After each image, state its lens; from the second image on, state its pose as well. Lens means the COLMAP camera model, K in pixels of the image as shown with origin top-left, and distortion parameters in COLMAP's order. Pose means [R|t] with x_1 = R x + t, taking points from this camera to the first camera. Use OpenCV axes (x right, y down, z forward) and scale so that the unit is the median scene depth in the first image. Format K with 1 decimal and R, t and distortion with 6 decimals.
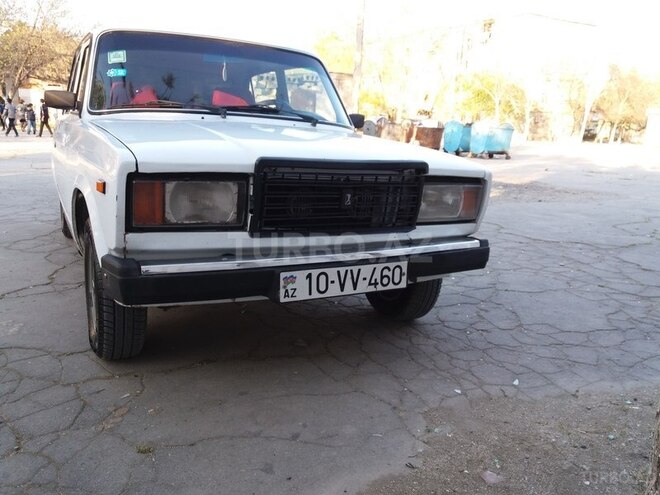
lens RADIAL K [[536.2, 0, 332.4], [0, 536.2, 247.4], [0, 0, 1]] dist [0.096120, -0.162164]
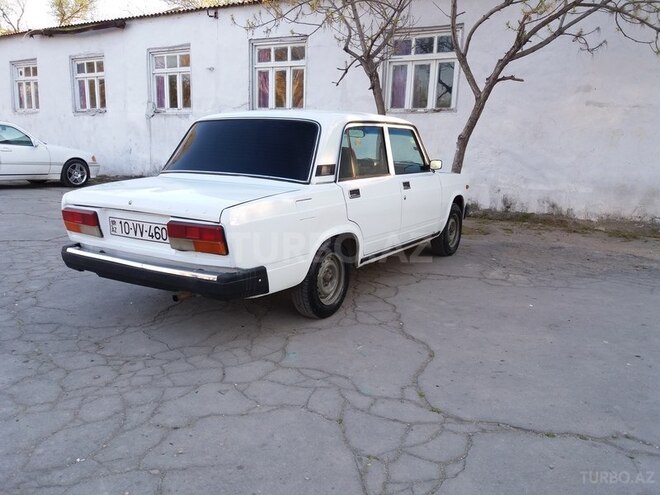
lens RADIAL K [[536.2, 0, 332.4], [0, 536.2, 247.4], [0, 0, 1]] dist [0.096120, -0.162164]
pose [[-0.499659, -0.226127, 0.836186, -0.258448], [0.143139, 0.930501, 0.337164, -0.090857], [-0.854314, 0.288157, -0.432565, 0.290635]]
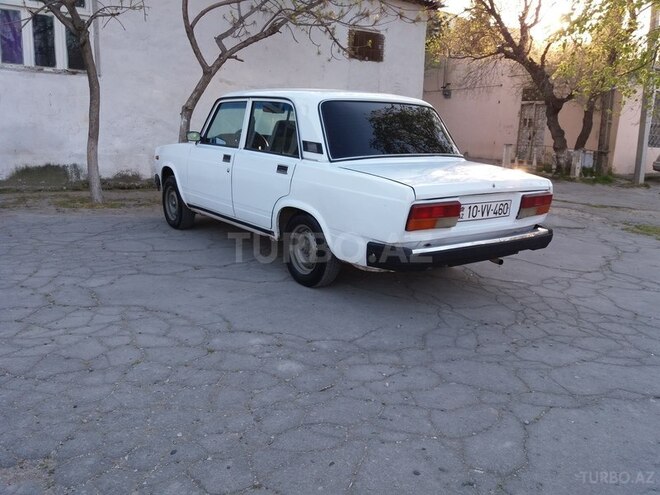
lens RADIAL K [[536.2, 0, 332.4], [0, 536.2, 247.4], [0, 0, 1]] dist [0.096120, -0.162164]
pose [[-0.985634, -0.056050, -0.159322, -0.018025], [-0.118852, 0.900402, 0.418509, -0.106274], [0.119997, 0.431432, -0.894129, 0.424387]]
